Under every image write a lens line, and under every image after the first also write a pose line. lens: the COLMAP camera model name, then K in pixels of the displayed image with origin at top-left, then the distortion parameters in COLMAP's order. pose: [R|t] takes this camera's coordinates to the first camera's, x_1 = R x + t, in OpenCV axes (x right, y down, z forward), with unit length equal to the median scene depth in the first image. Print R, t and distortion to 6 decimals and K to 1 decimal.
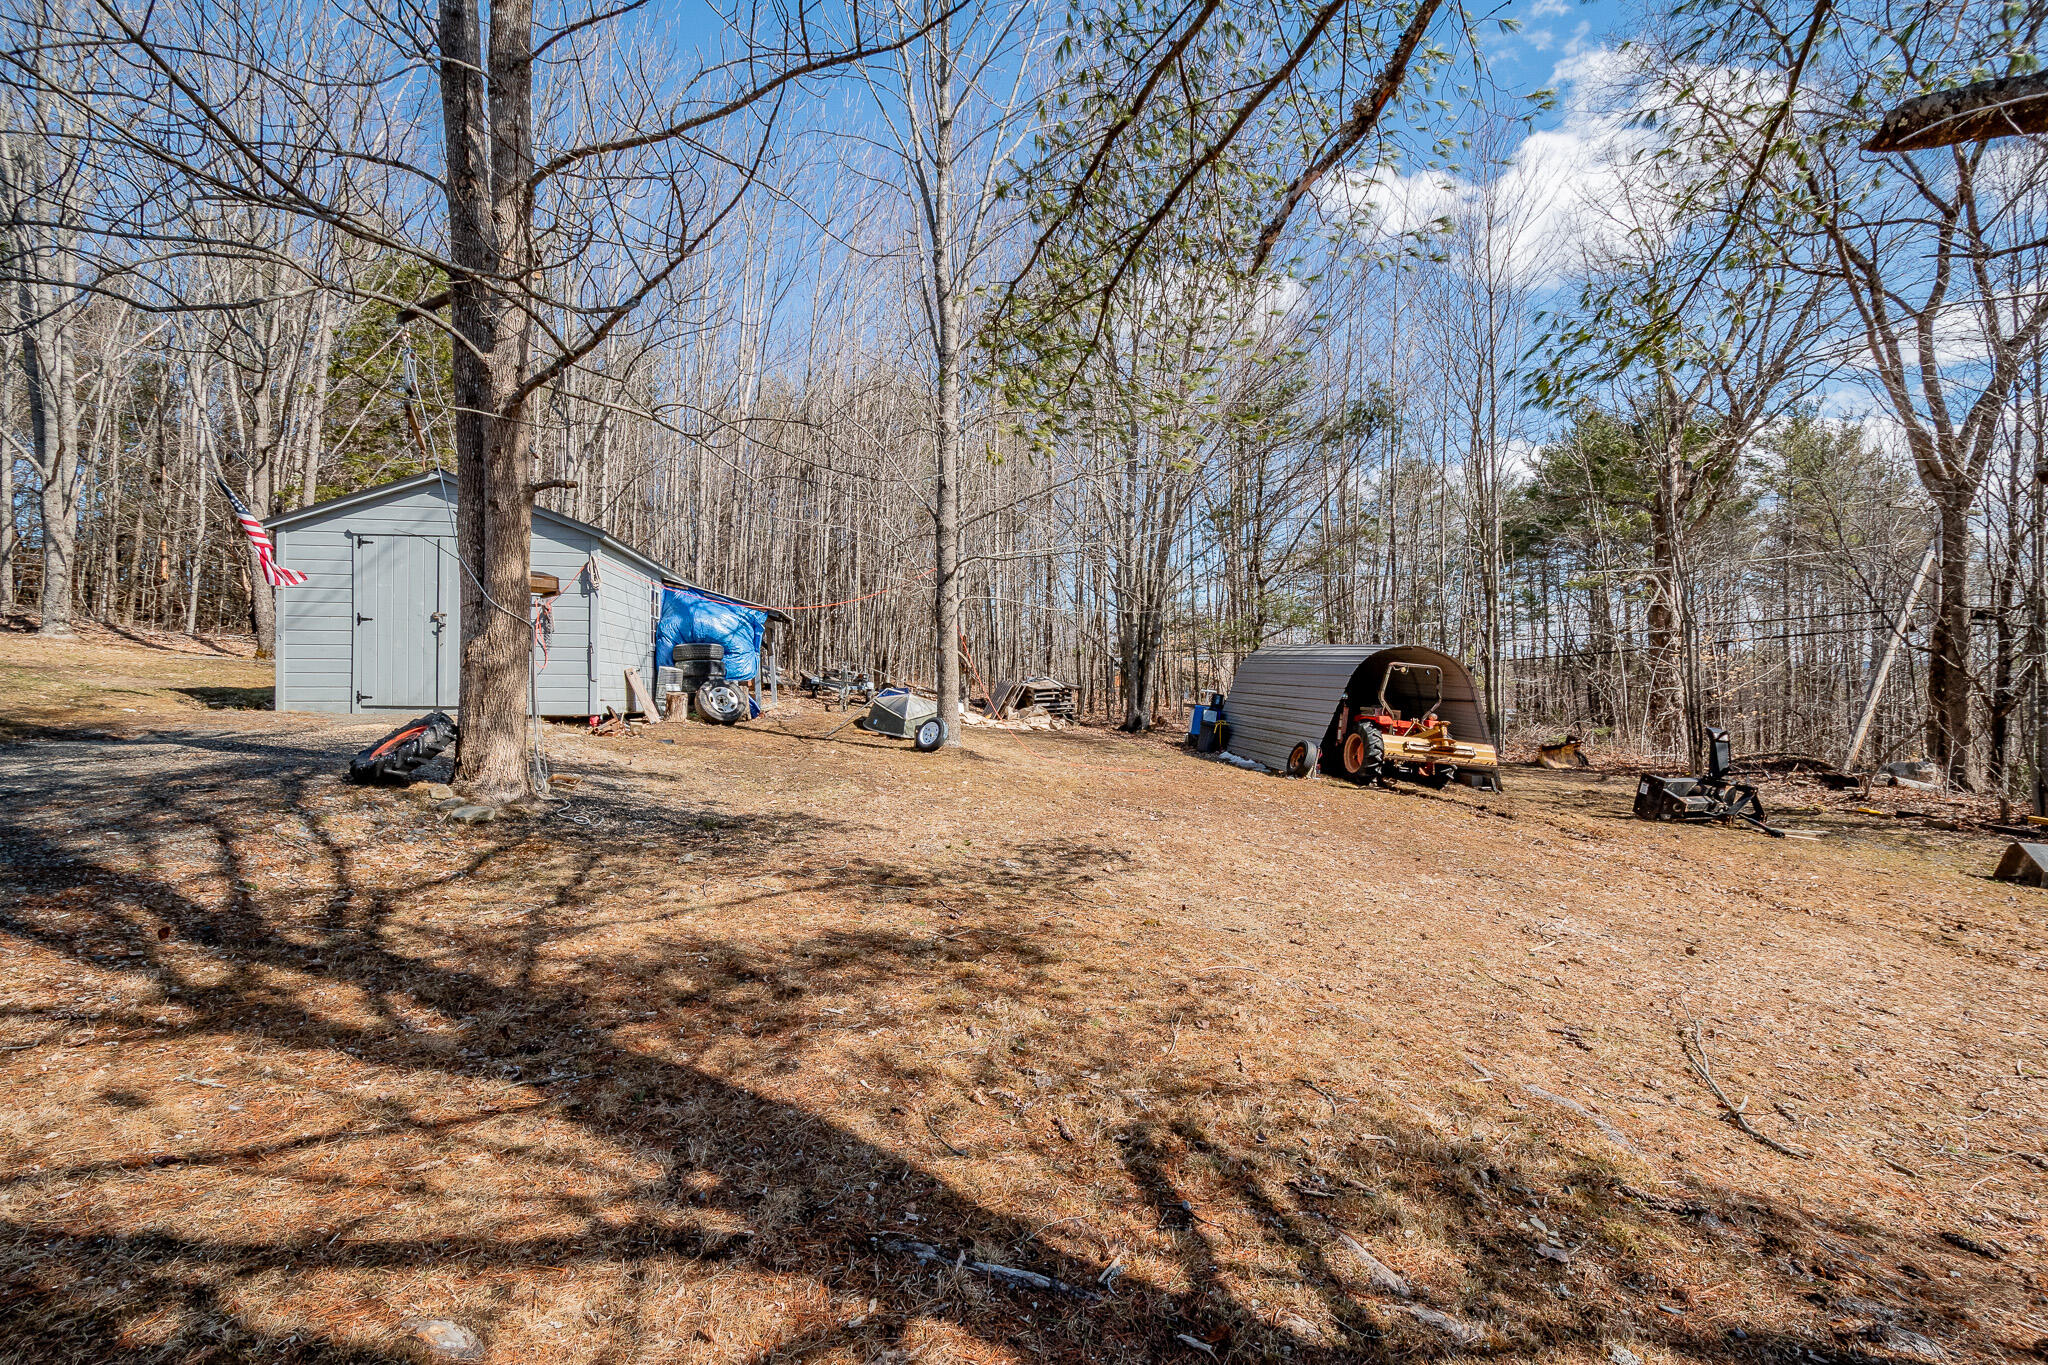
lens RADIAL K [[889.3, 0, 1028.6], [0, 889.3, 689.3], [0, 0, 1]] dist [0.005600, -0.000646]
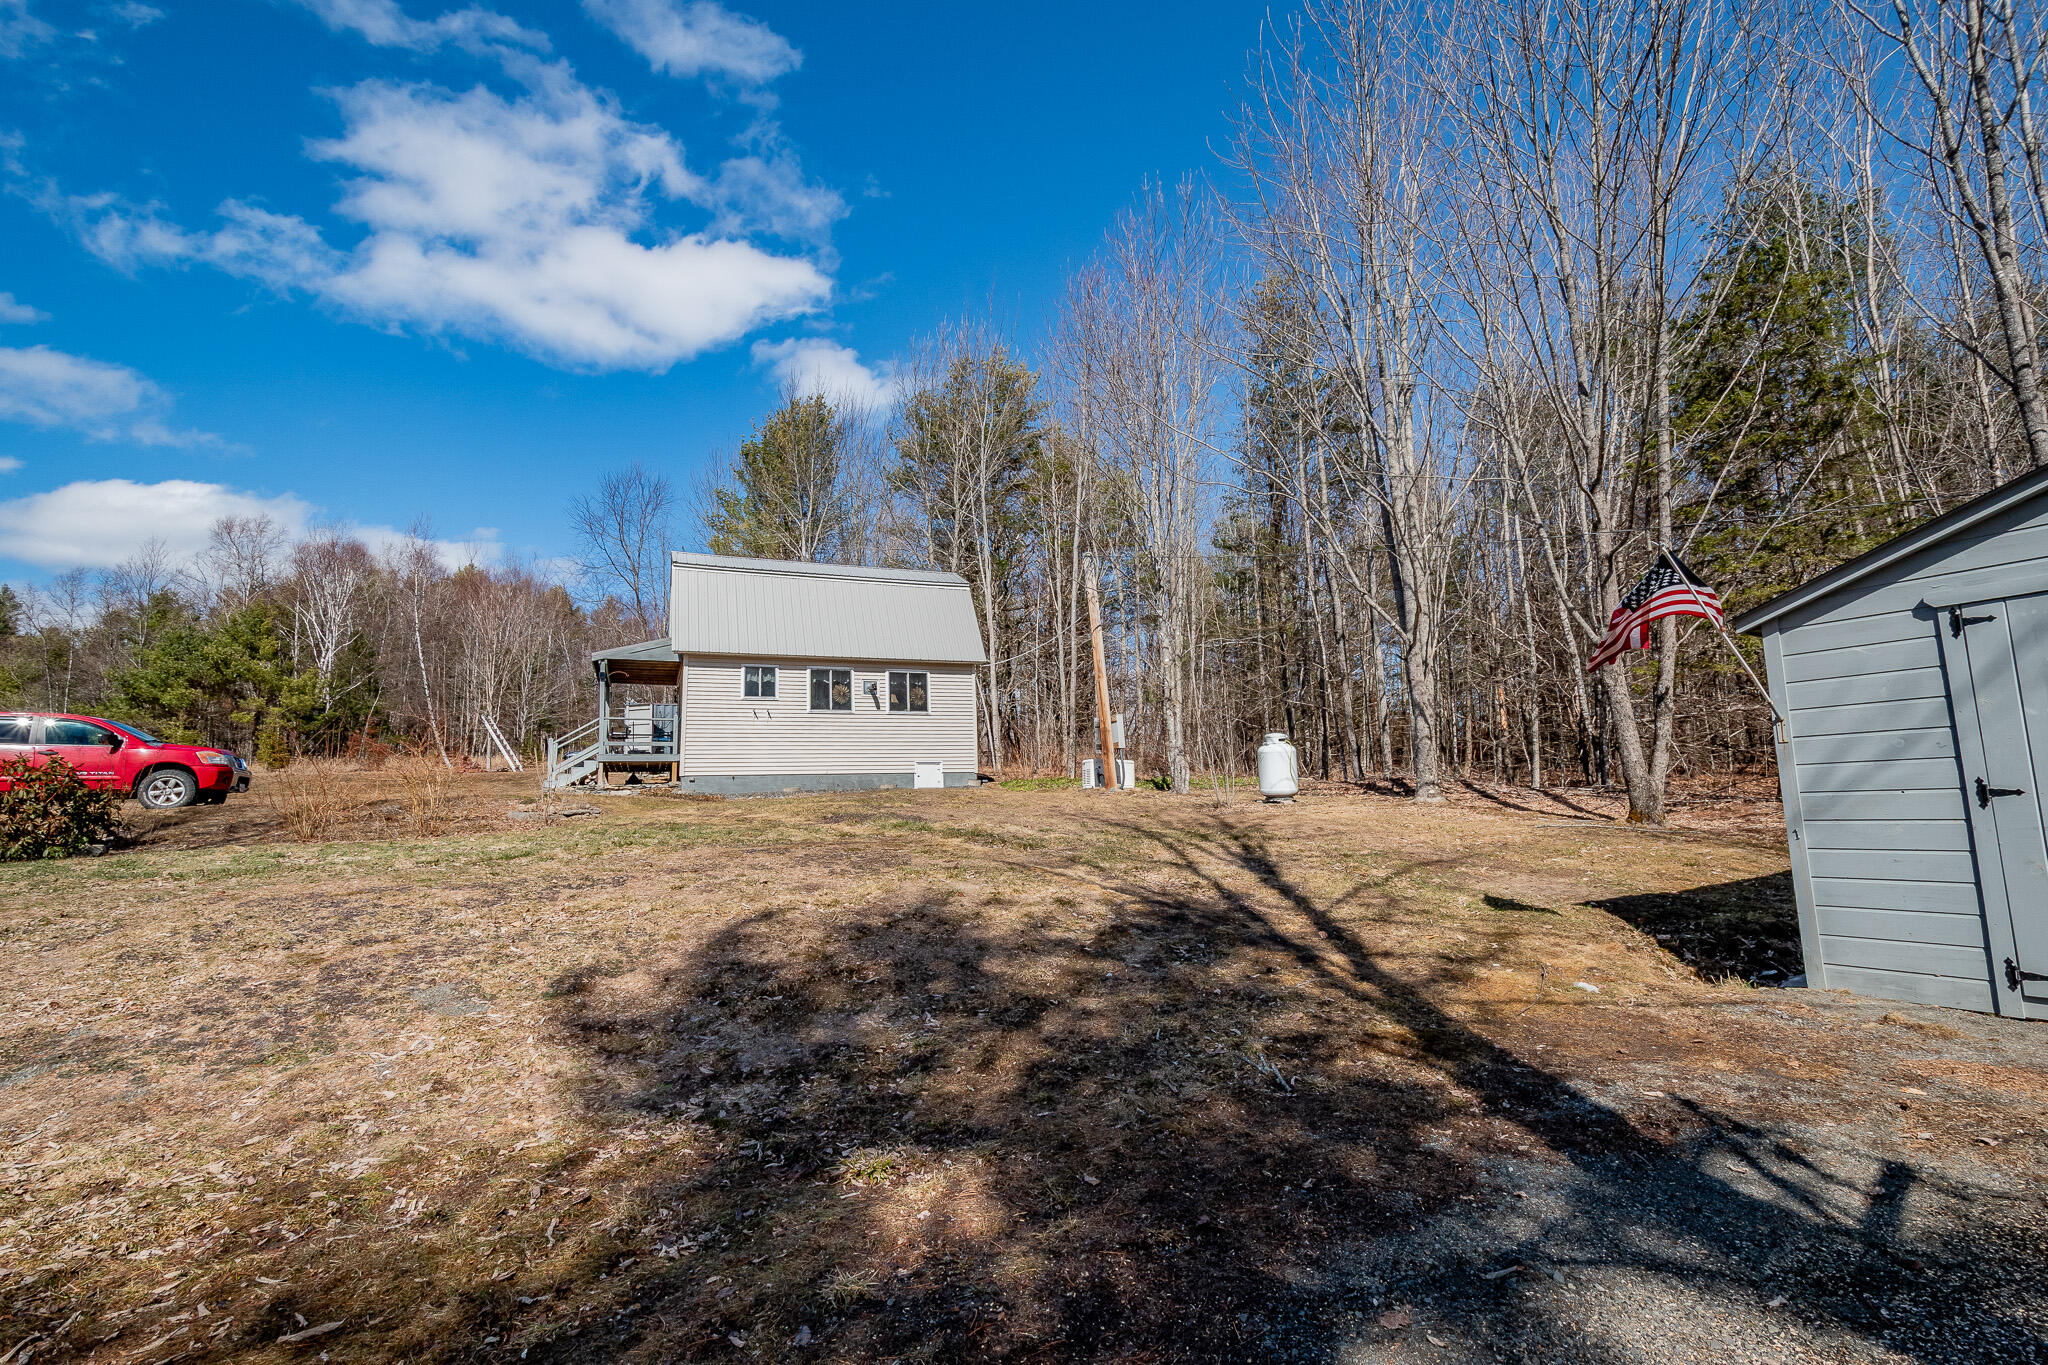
lens RADIAL K [[889.3, 0, 1028.6], [0, 889.3, 689.3], [0, 0, 1]] dist [0.005600, -0.000646]
pose [[0.337029, -0.145422, -0.930196, -0.313291], [0.024599, 0.989022, -0.145706, -0.049093], [0.941173, 0.026225, 0.336907, 0.257331]]
